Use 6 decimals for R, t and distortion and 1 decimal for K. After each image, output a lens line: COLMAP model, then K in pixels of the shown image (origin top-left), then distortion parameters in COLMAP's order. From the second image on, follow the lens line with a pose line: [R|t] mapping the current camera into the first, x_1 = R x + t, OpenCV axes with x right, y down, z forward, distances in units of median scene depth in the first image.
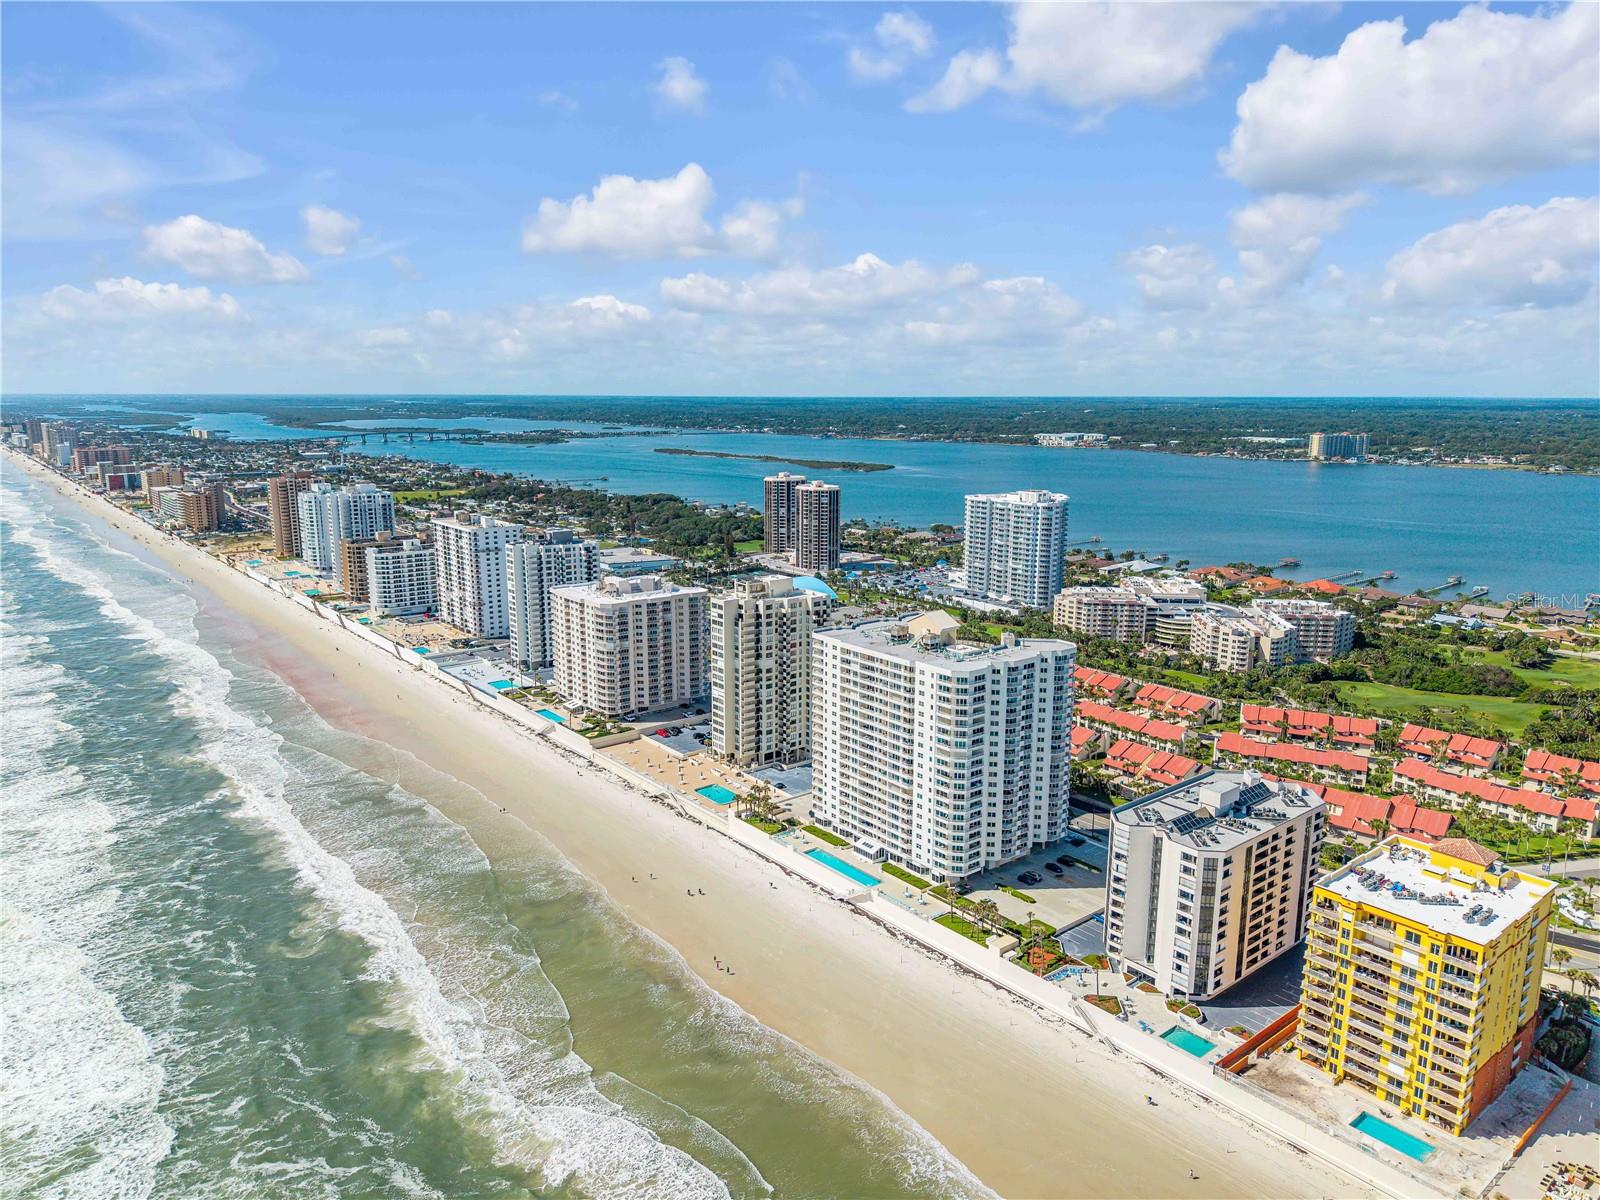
lens RADIAL K [[1071.4, 0, 786.4], [0, 1071.4, 545.0], [0, 0, 1]] dist [0.005708, -0.009382]
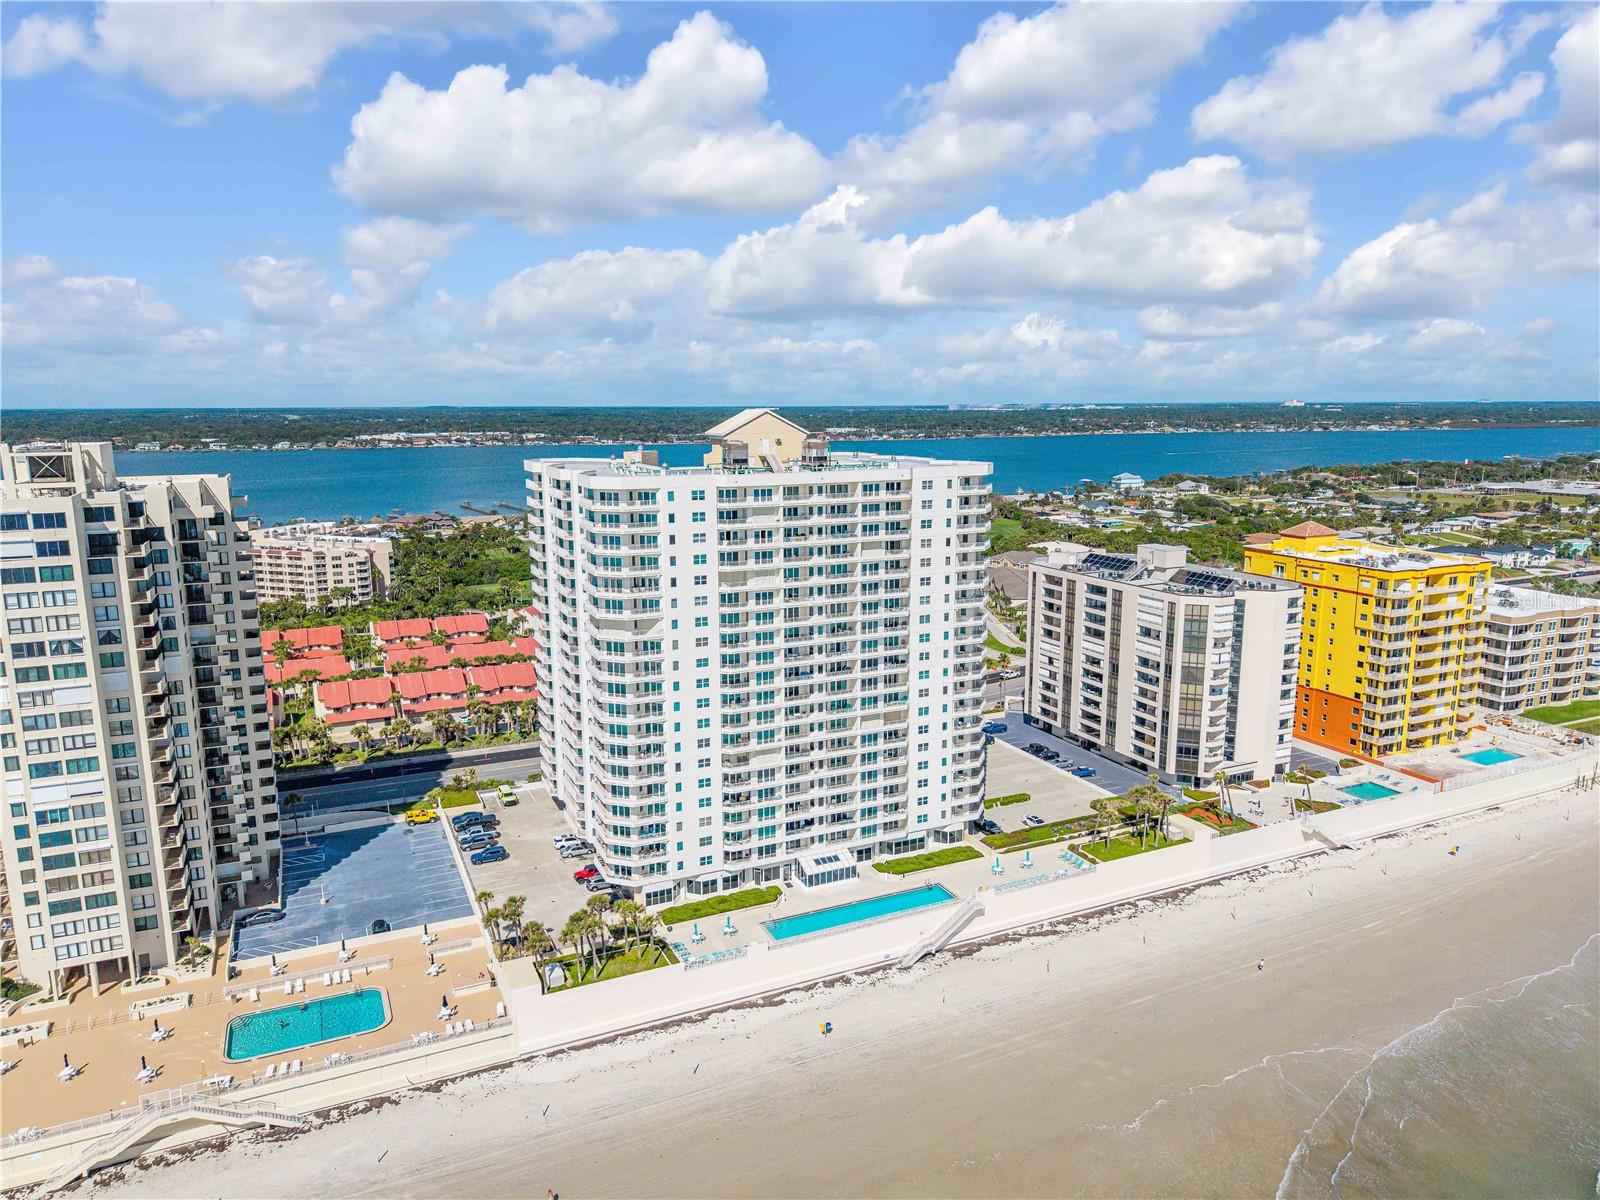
lens RADIAL K [[1071.4, 0, 796.5], [0, 1071.4, 602.9], [0, 0, 1]] dist [0.005708, -0.009382]
pose [[0.230889, -0.179552, 0.956270, -0.317941], [0.143296, 0.978383, 0.149106, 0.065614], [-0.962370, 0.102602, 0.251627, 0.703426]]
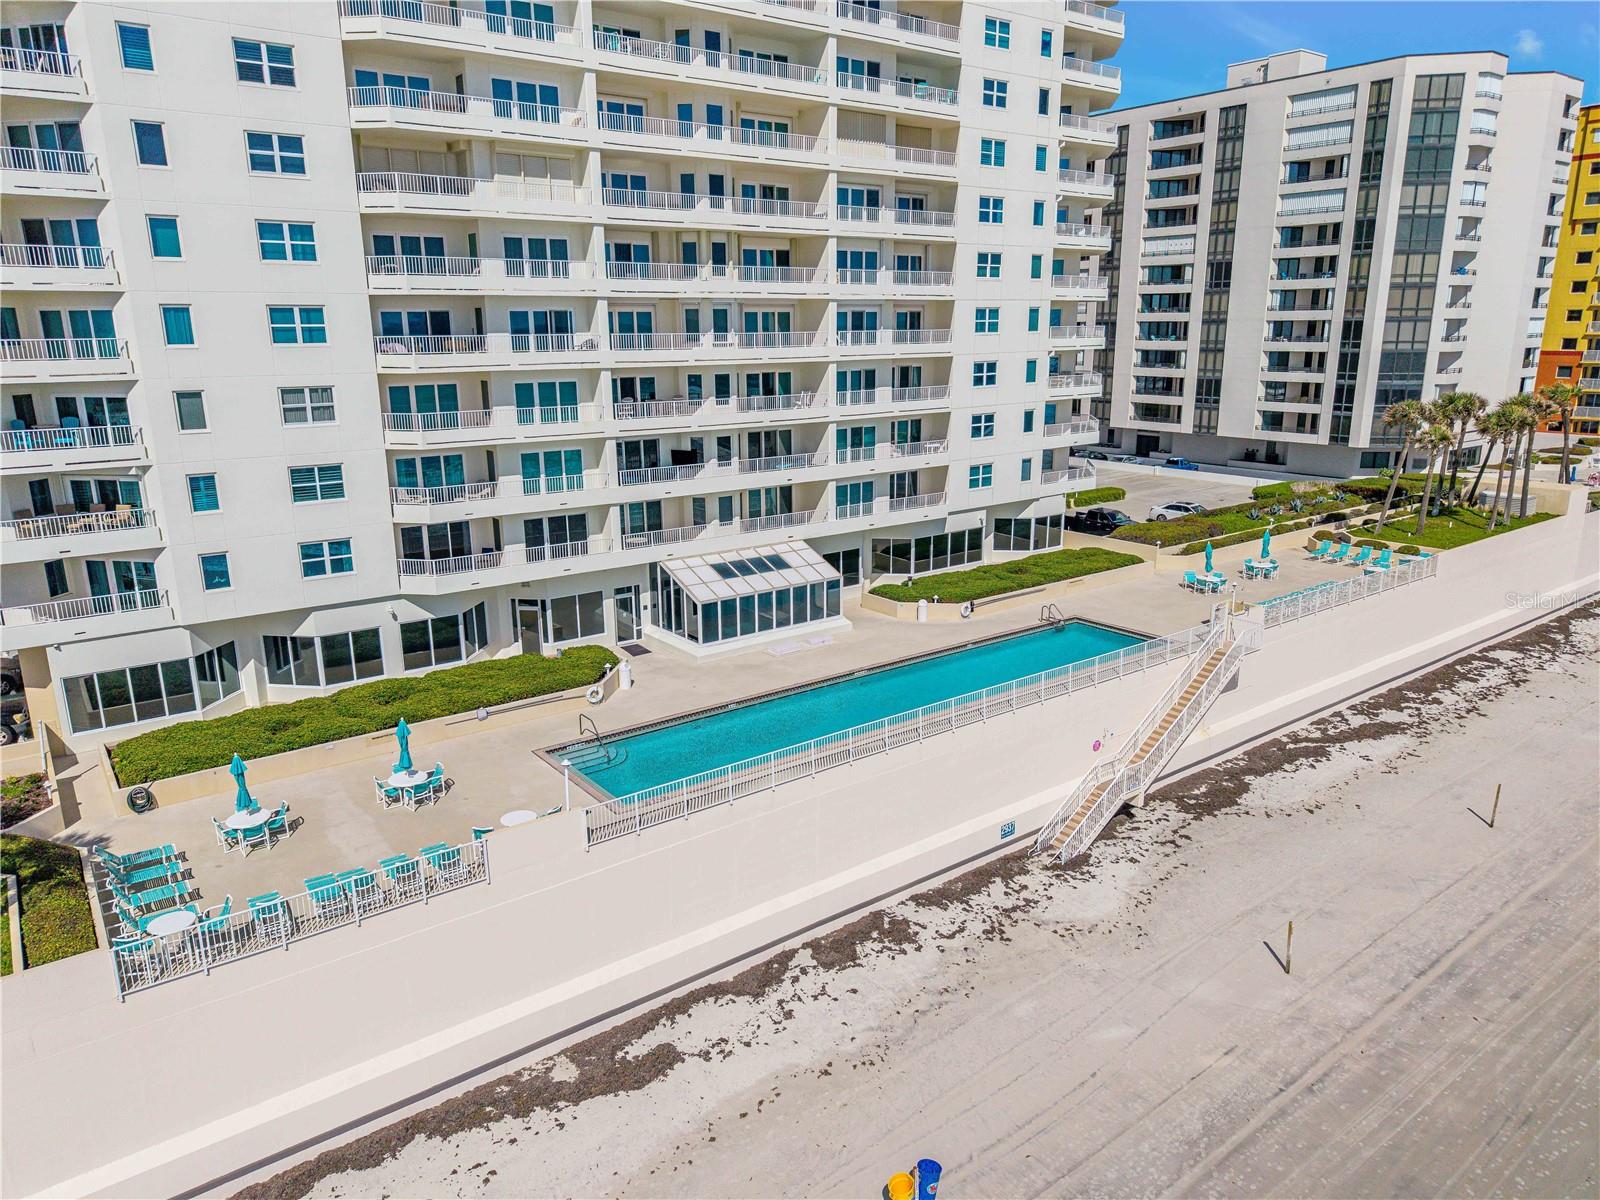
lens RADIAL K [[1071.4, 0, 799.6], [0, 1071.4, 614.3], [0, 0, 1]] dist [0.005708, -0.009382]
pose [[0.022391, -0.260086, 0.965326, -0.066739], [0.151118, 0.955354, 0.253894, 0.199099], [-0.988262, 0.140194, 0.060695, 0.793000]]
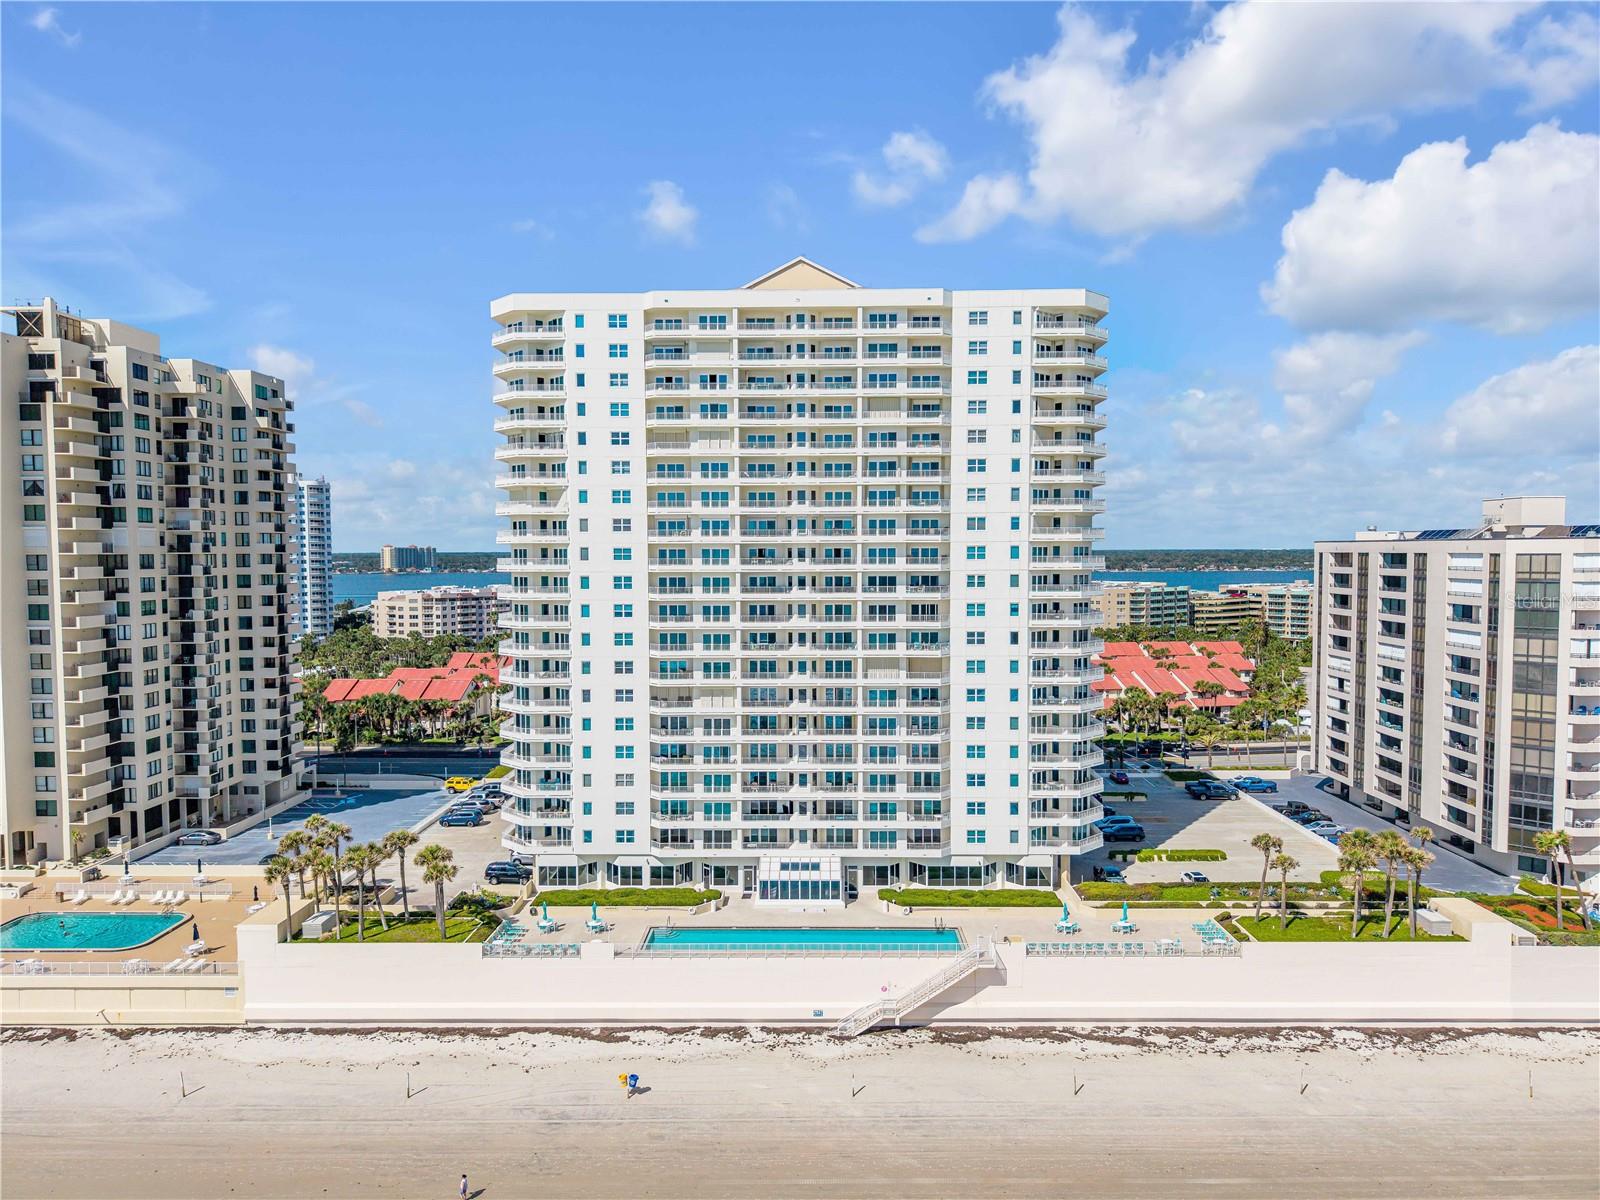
lens RADIAL K [[1071.4, 0, 798.1], [0, 1071.4, 608.5], [0, 0, 1]] dist [0.005708, -0.009382]
pose [[0.631118, -0.044367, 0.774417, -0.152105], [0.113057, 0.992963, -0.035249, 0.168729], [-0.767404, 0.109800, 0.631692, 0.622902]]
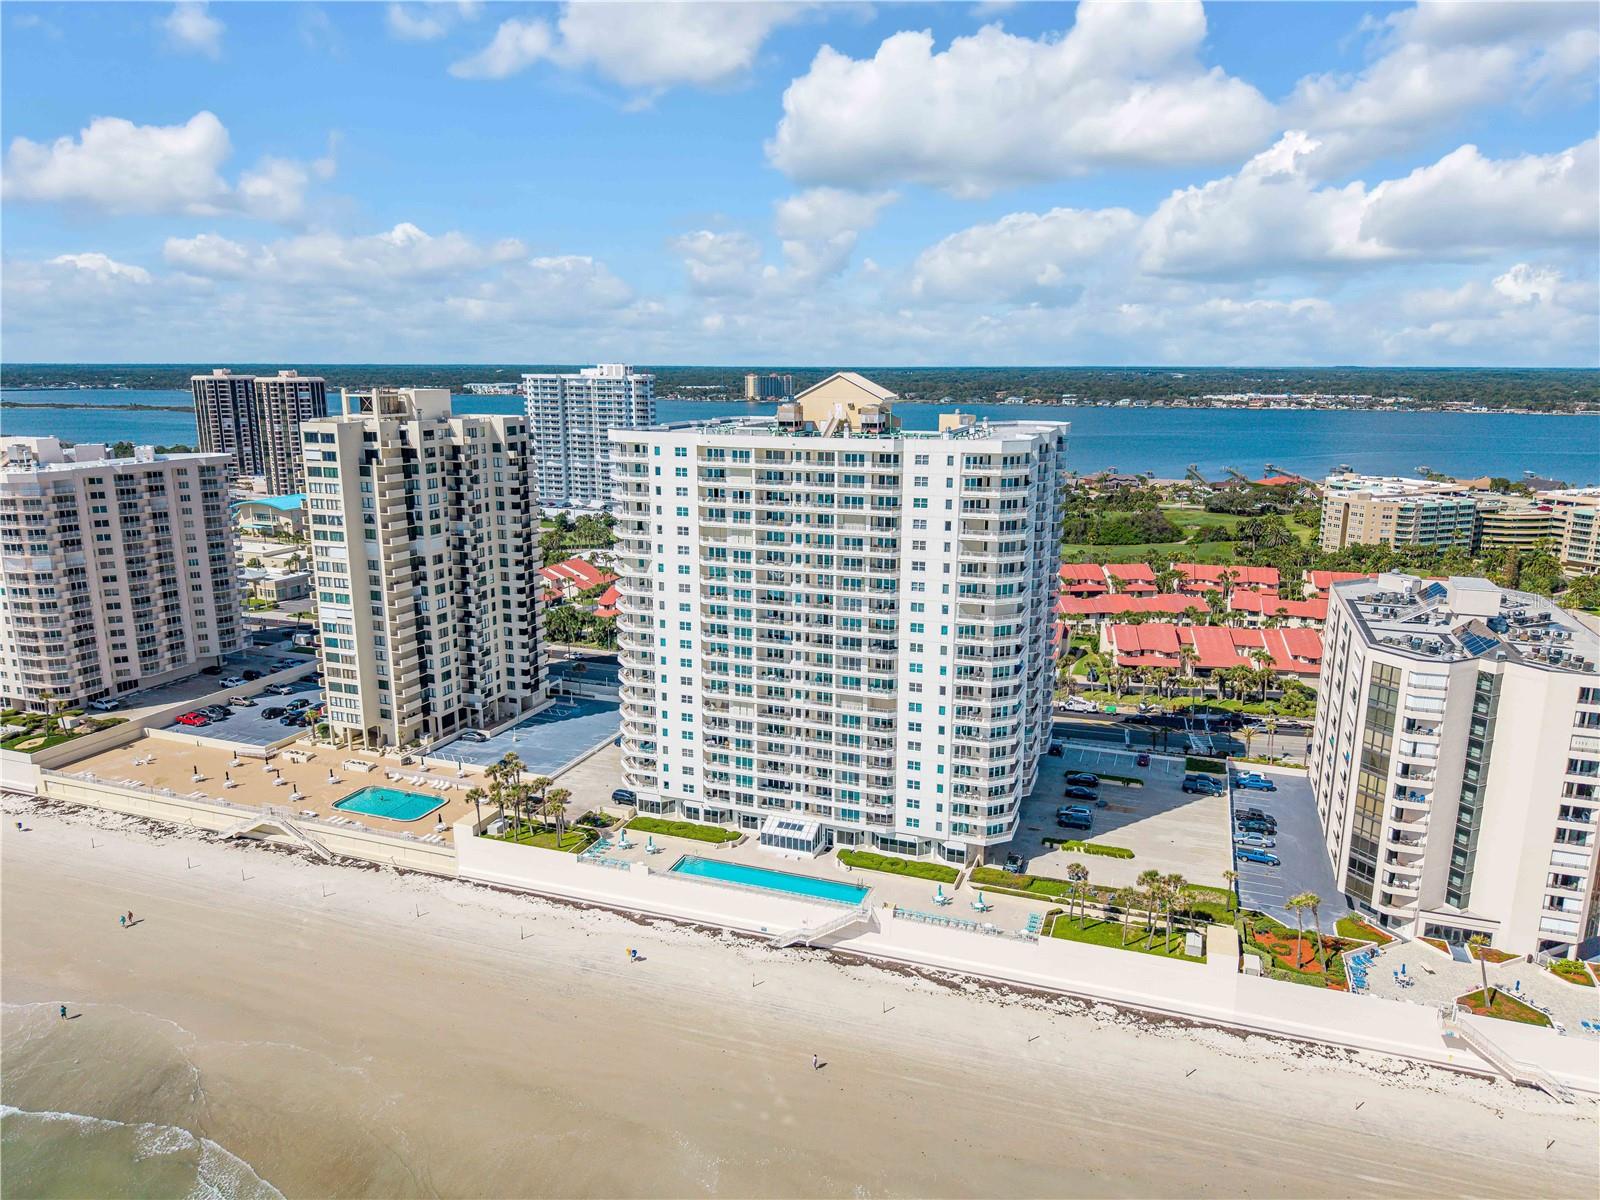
lens RADIAL K [[1071.4, 0, 799.1], [0, 1071.4, 604.6], [0, 0, 1]] dist [0.005708, -0.009382]
pose [[0.851422, -0.113092, 0.512143, -0.137865], [0.071206, 0.992360, 0.100756, 0.099258], [-0.519625, -0.049319, 0.852970, 0.456163]]
